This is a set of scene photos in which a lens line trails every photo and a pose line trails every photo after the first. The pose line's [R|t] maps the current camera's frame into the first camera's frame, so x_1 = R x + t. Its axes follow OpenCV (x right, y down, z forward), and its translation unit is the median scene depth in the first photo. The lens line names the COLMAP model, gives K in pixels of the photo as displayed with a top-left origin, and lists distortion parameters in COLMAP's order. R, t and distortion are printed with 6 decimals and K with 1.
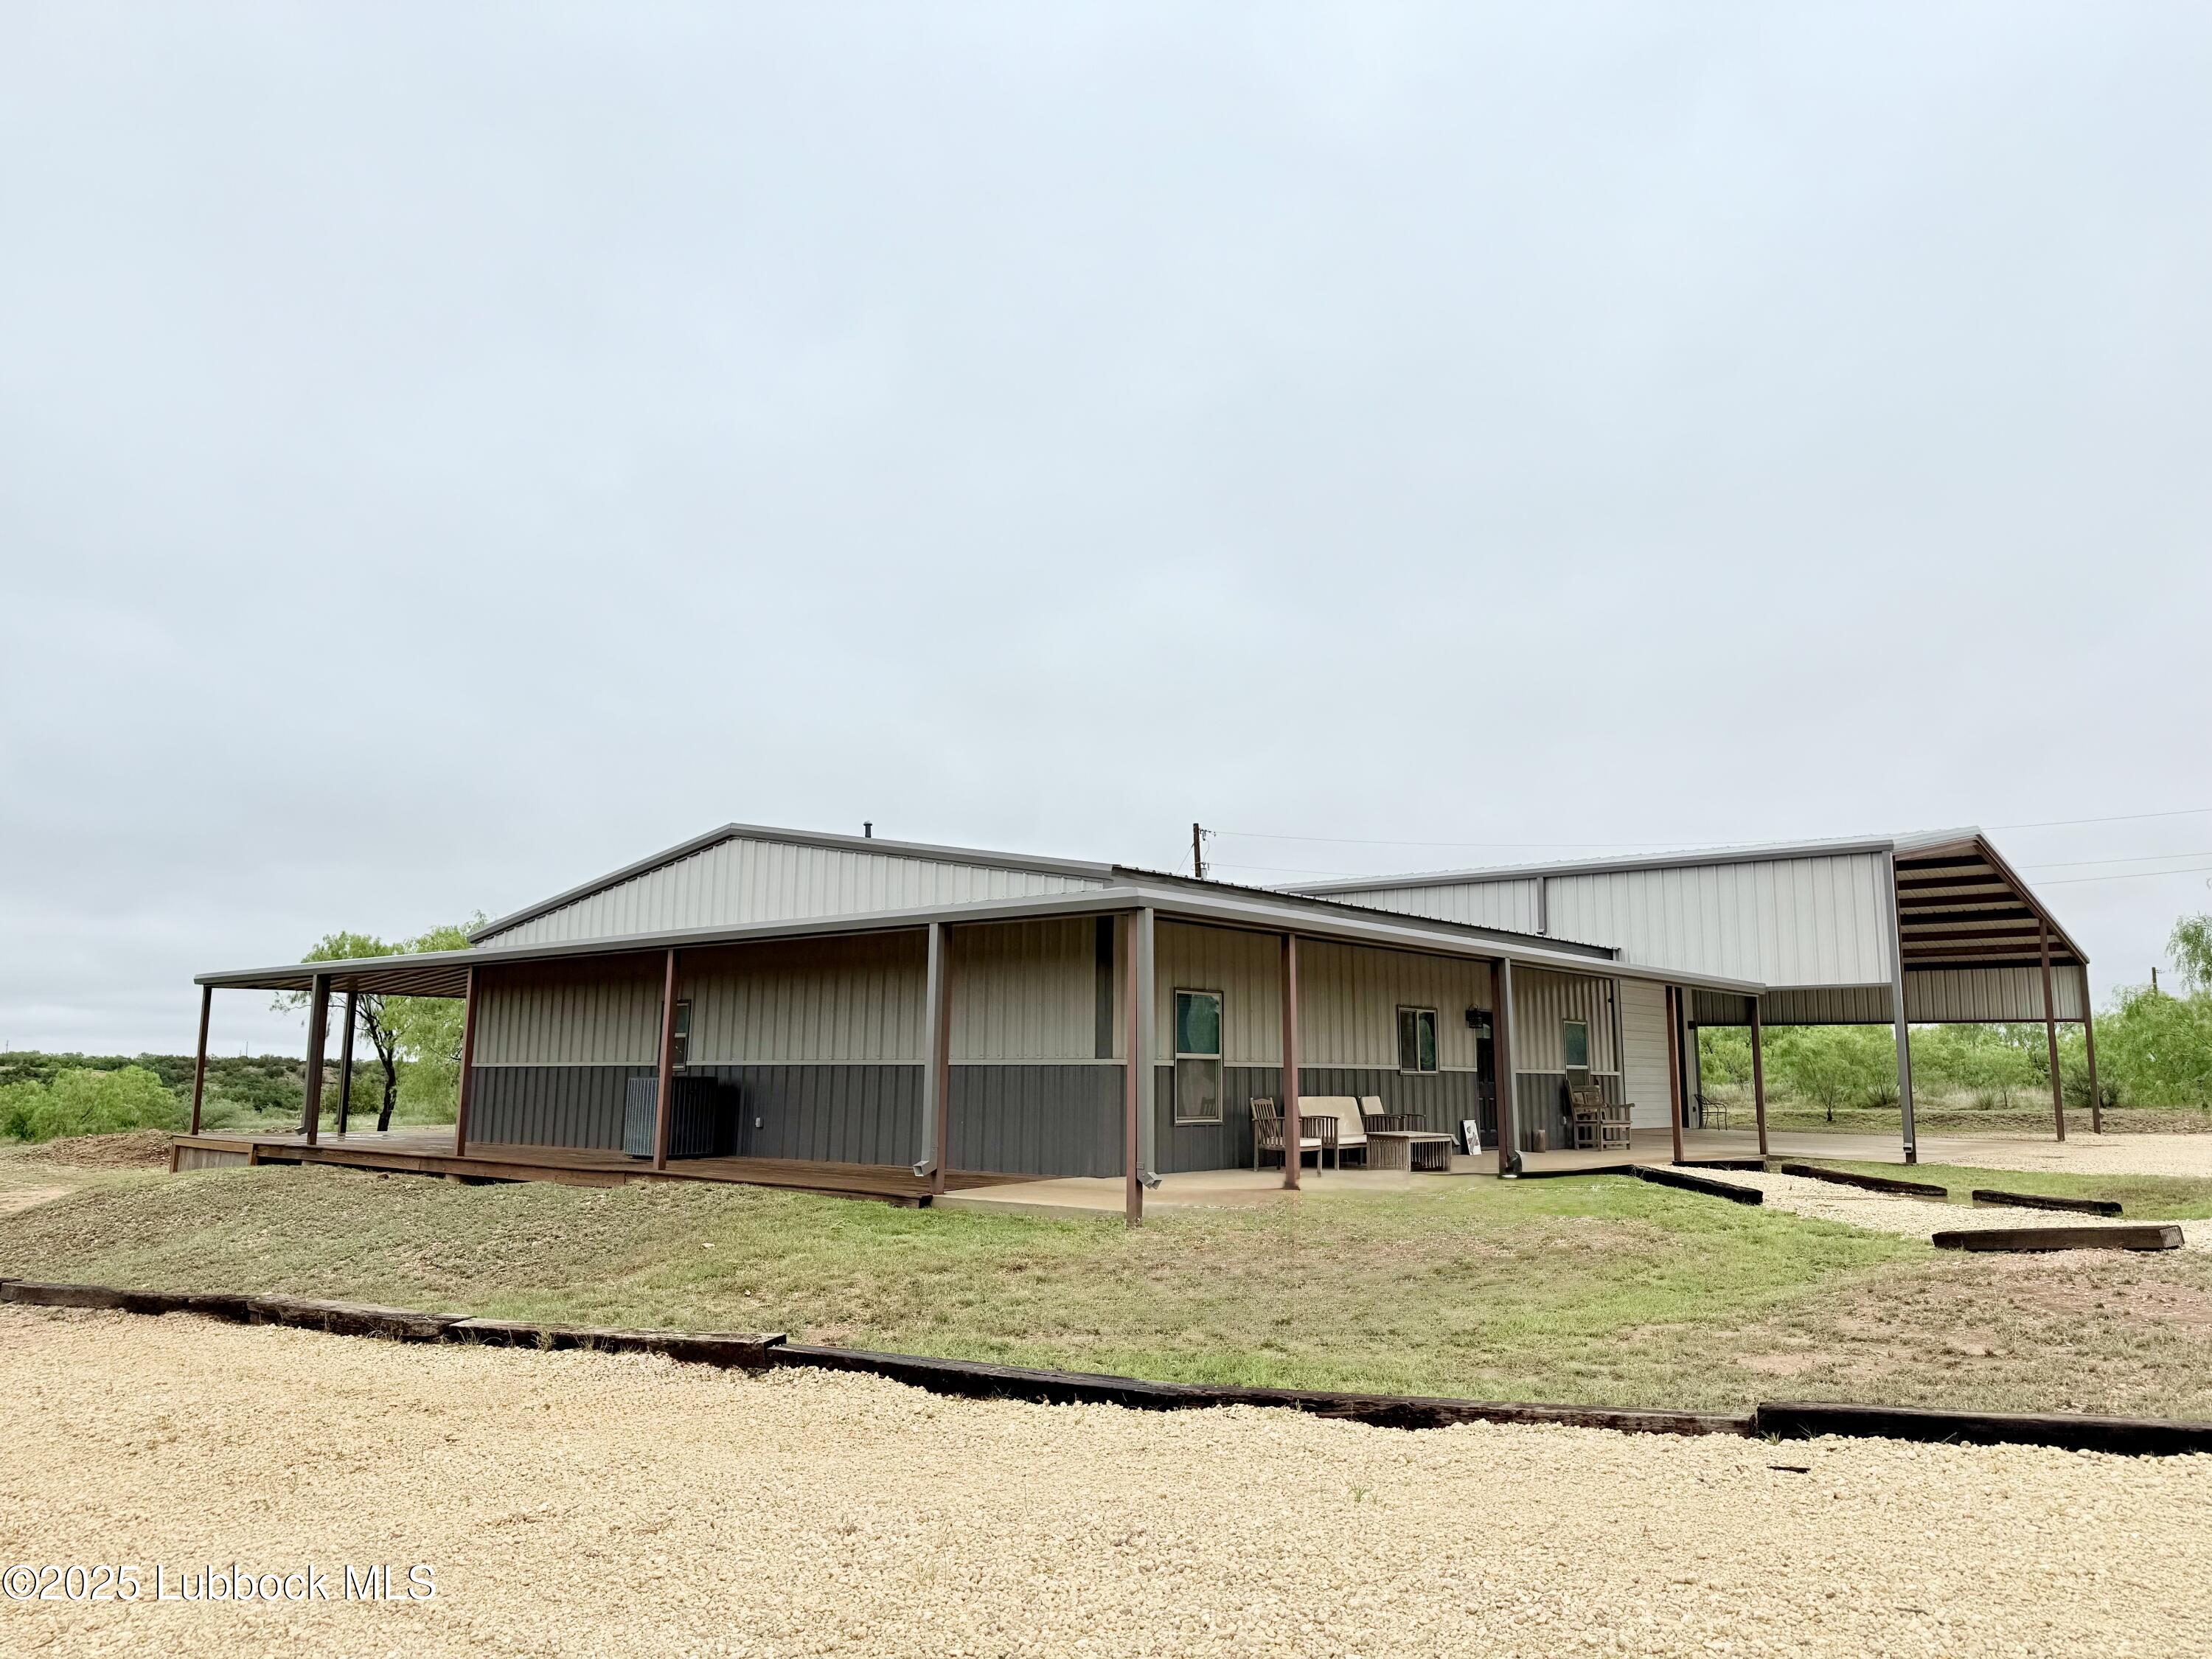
lens RADIAL K [[1517.2, 0, 1095.1], [0, 1517.2, 843.9], [0, 0, 1]] dist [0.075734, -0.059995]
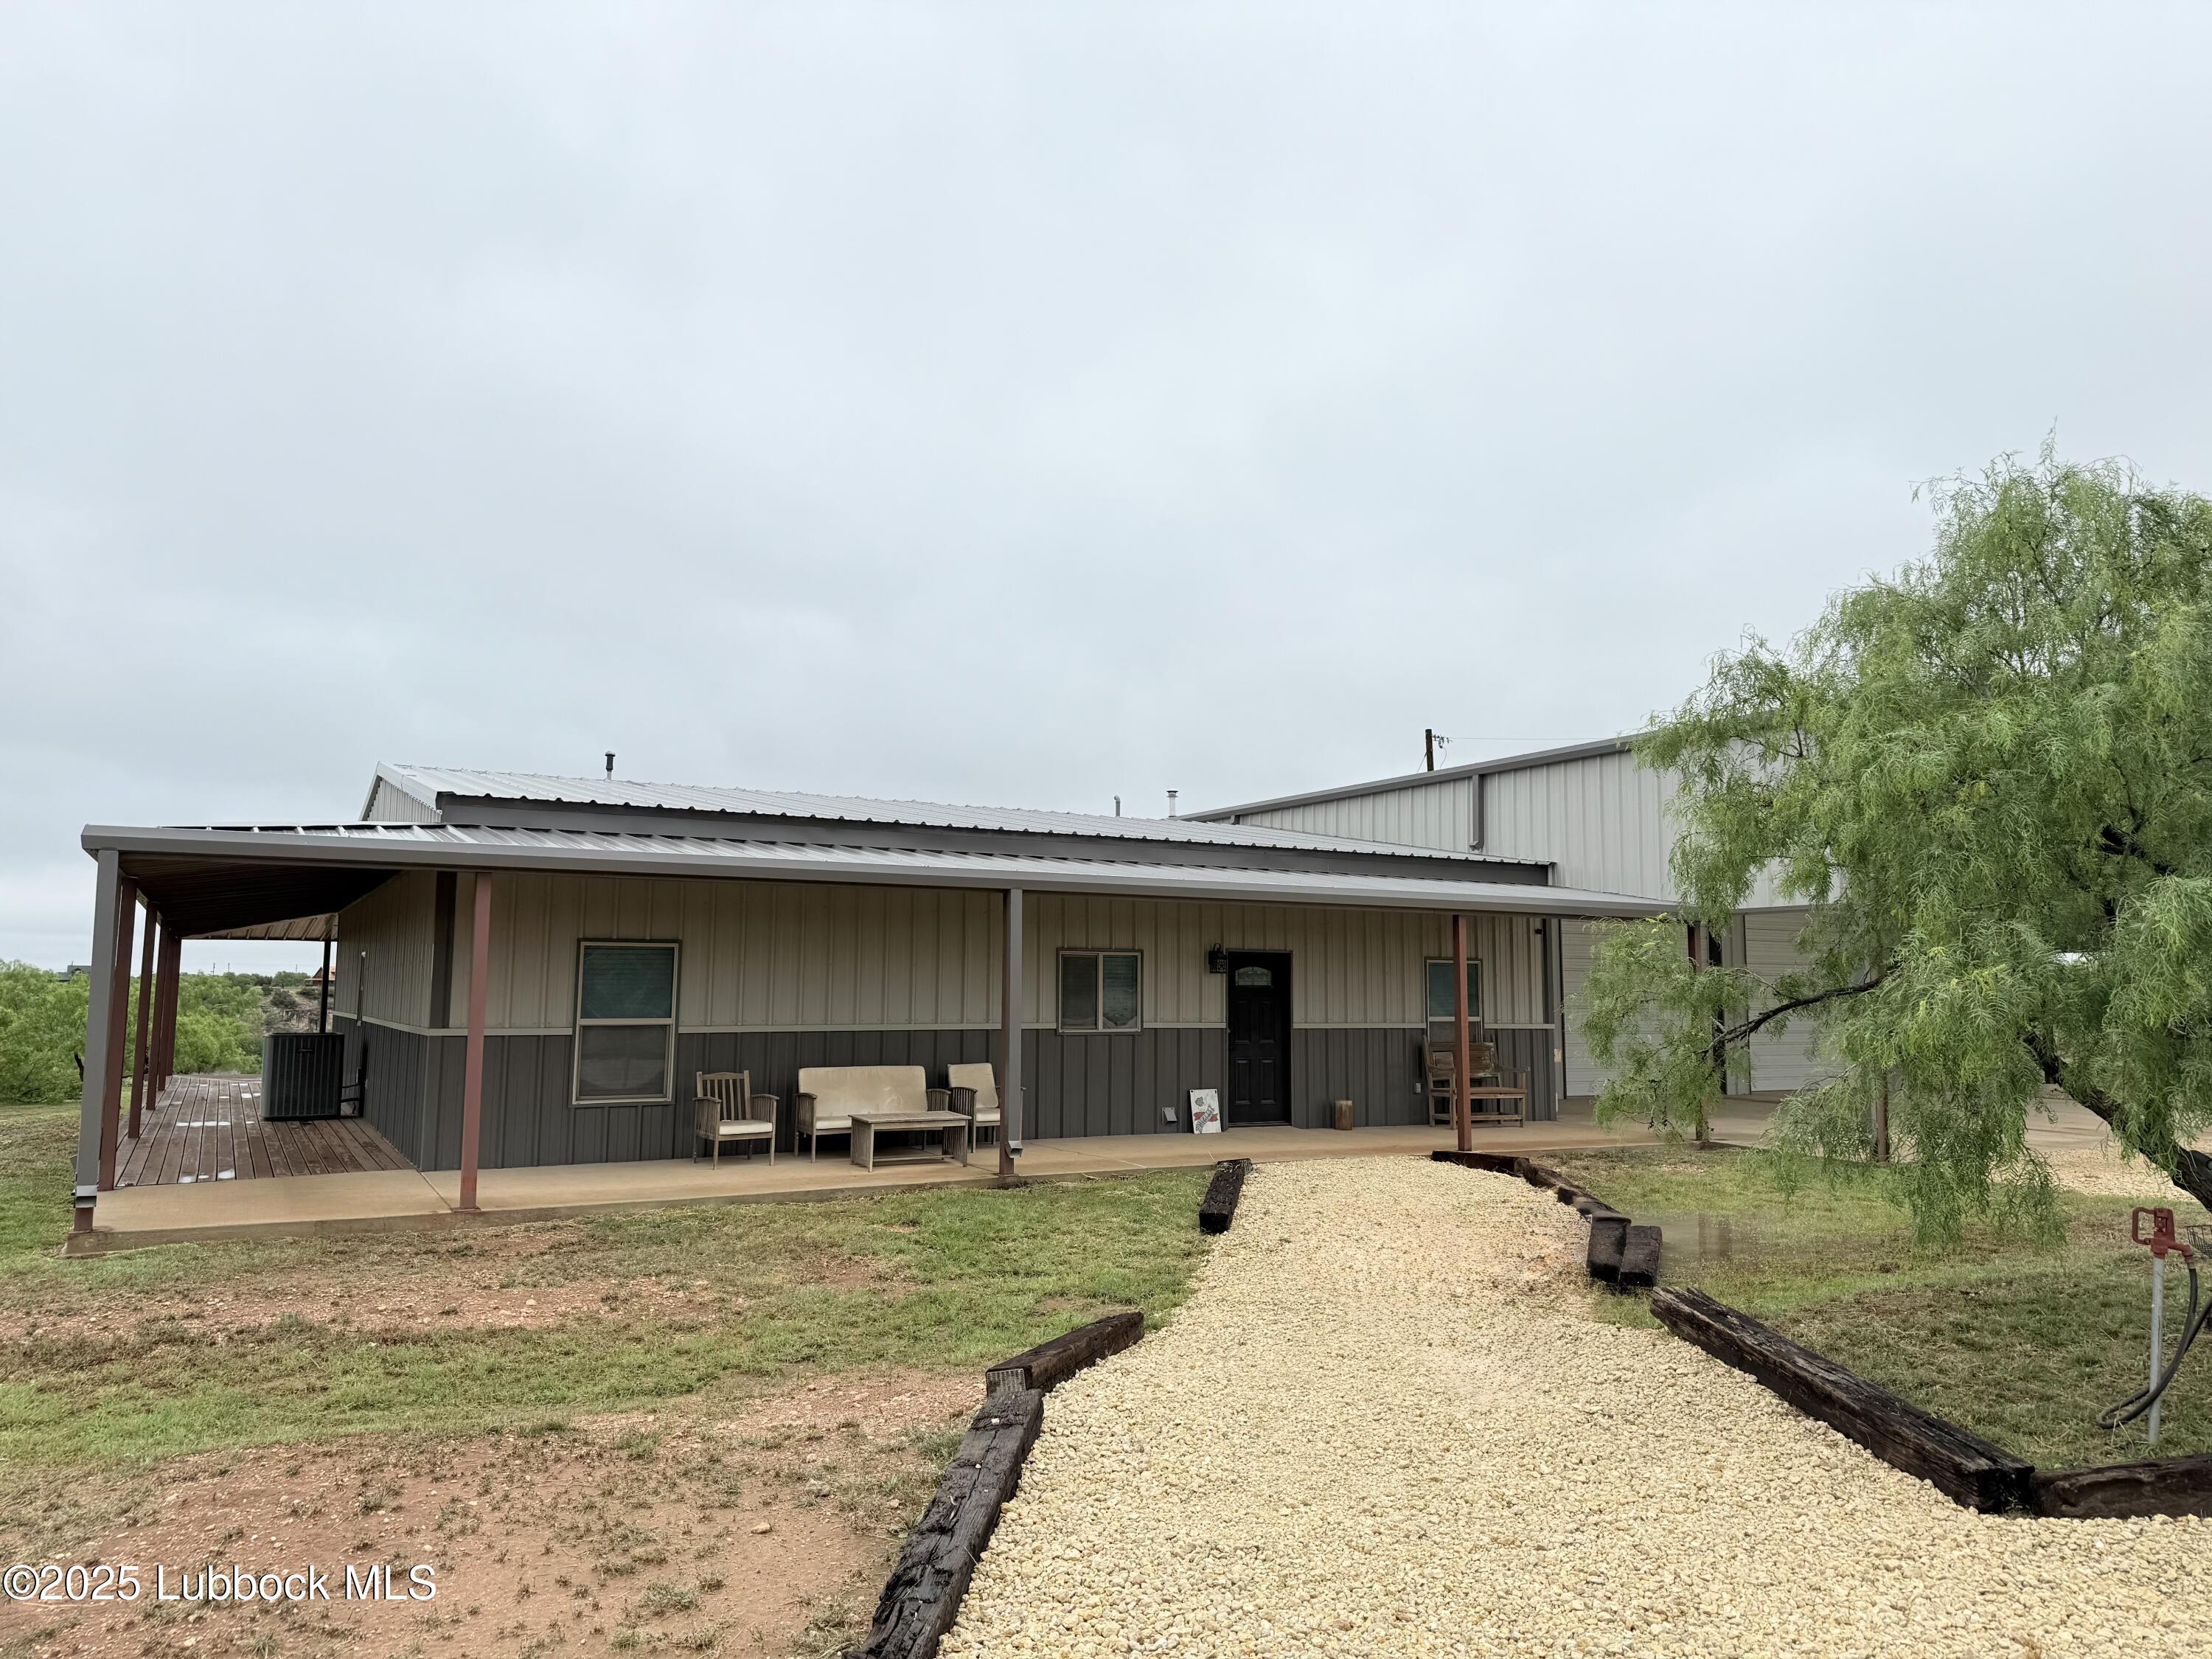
lens RADIAL K [[1517.2, 0, 1110.6], [0, 1517.2, 828.7], [0, 0, 1]] dist [0.075734, -0.059995]
pose [[0.942671, -0.039261, -0.331407, 0.456120], [0.052268, 0.998170, 0.030424, 0.019019], [0.329605, -0.046002, 0.942997, 0.242103]]
